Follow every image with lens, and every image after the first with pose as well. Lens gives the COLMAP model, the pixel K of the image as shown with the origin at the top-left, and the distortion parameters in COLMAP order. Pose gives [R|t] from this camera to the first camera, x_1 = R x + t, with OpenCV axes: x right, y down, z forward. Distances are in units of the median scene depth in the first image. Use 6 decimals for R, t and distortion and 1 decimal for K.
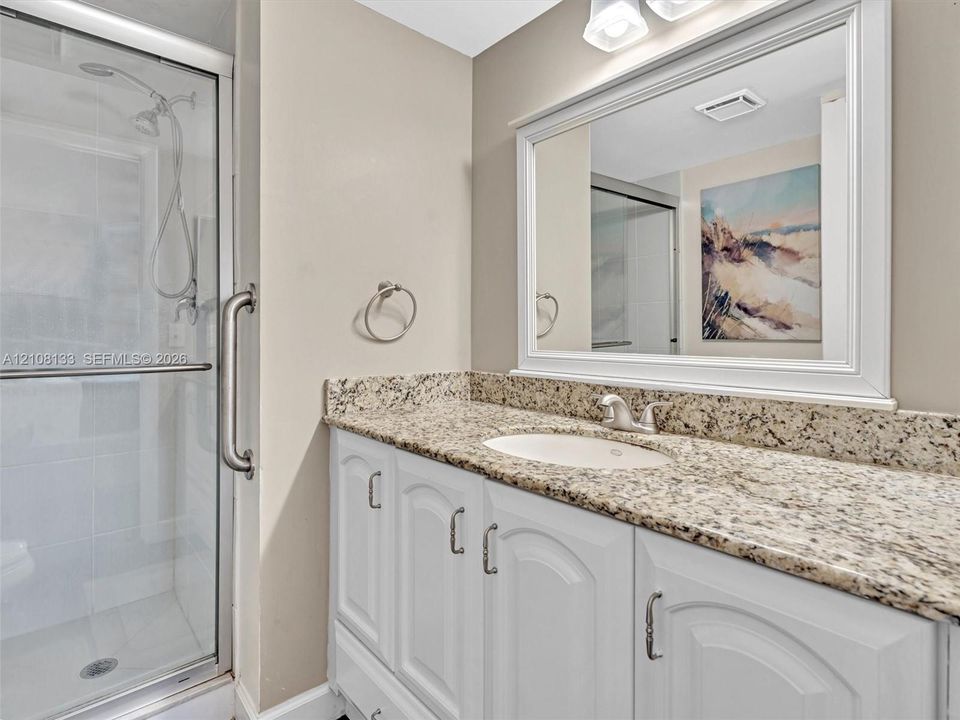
lens RADIAL K [[493.4, 0, 477.5], [0, 493.4, 324.6], [0, 0, 1]] dist [-0.006973, 0.003297]
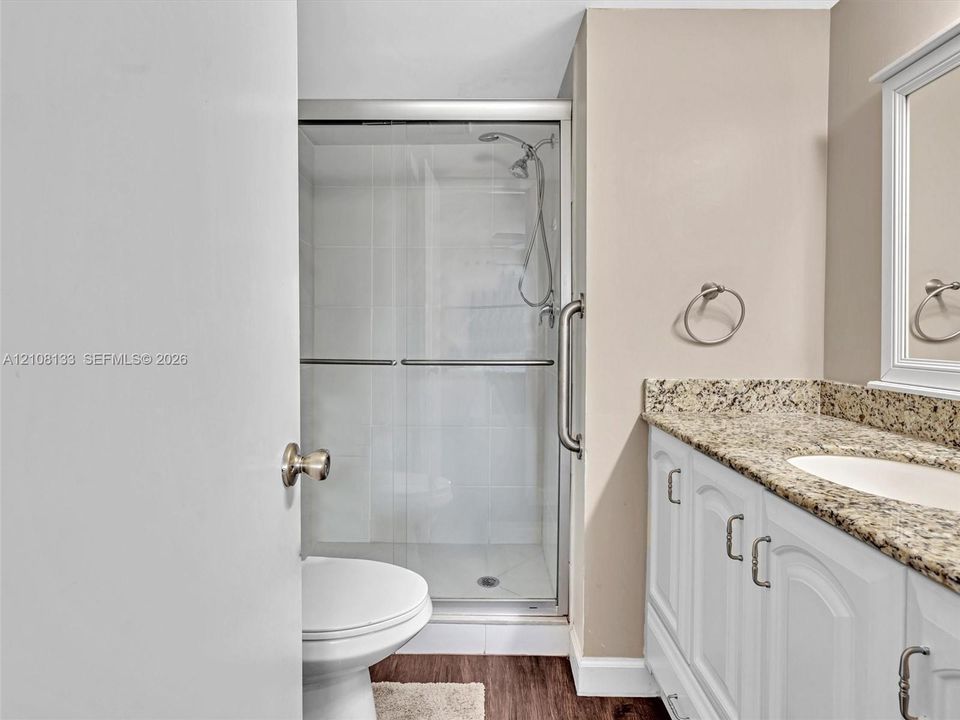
lens RADIAL K [[493.4, 0, 477.5], [0, 493.4, 324.6], [0, 0, 1]] dist [-0.006973, 0.003297]
pose [[0.753258, -0.011135, -0.657631, 0.125607], [0.009753, 0.999936, -0.005760, -0.004085], [0.657653, -0.002075, 0.753318, -0.048001]]
